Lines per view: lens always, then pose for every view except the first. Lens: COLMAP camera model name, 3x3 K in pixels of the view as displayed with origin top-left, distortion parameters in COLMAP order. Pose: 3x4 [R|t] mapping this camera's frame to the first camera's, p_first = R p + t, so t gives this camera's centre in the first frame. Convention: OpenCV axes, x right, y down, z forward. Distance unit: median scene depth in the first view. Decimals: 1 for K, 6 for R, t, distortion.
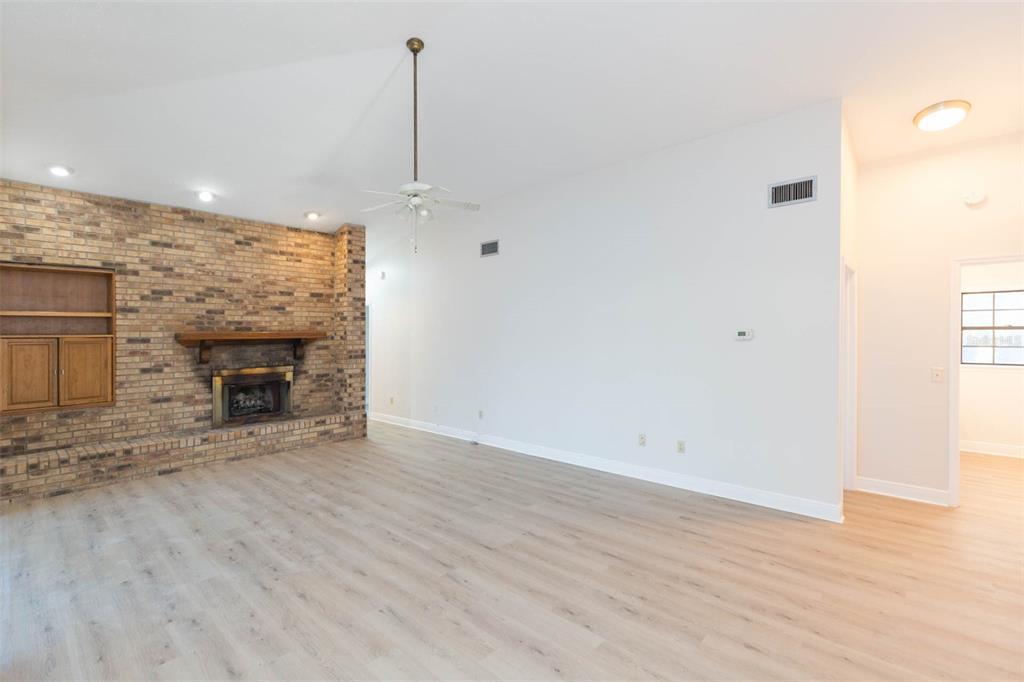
lens RADIAL K [[463.2, 0, 504.4], [0, 463.2, 339.4], [0, 0, 1]] dist [0.006366, -0.002054]
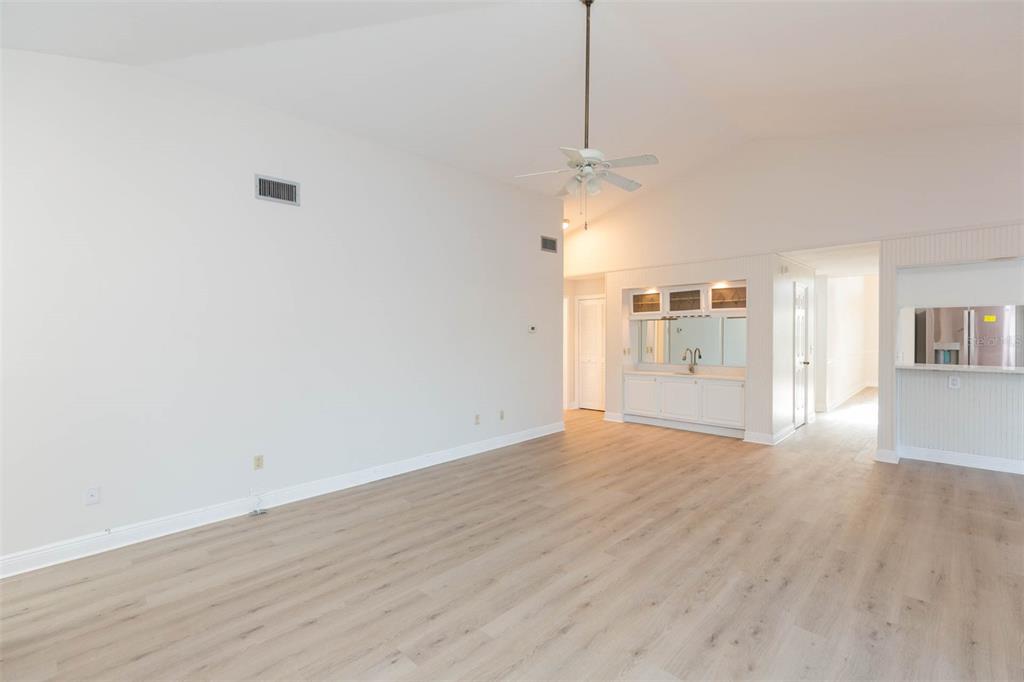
lens RADIAL K [[463.2, 0, 505.1], [0, 463.2, 343.5], [0, 0, 1]] dist [0.006366, -0.002054]
pose [[0.028780, -0.015940, 0.999459, -1.047923], [0.025148, 0.999568, 0.015218, 0.013934], [-0.999269, 0.024696, 0.029169, 1.091280]]
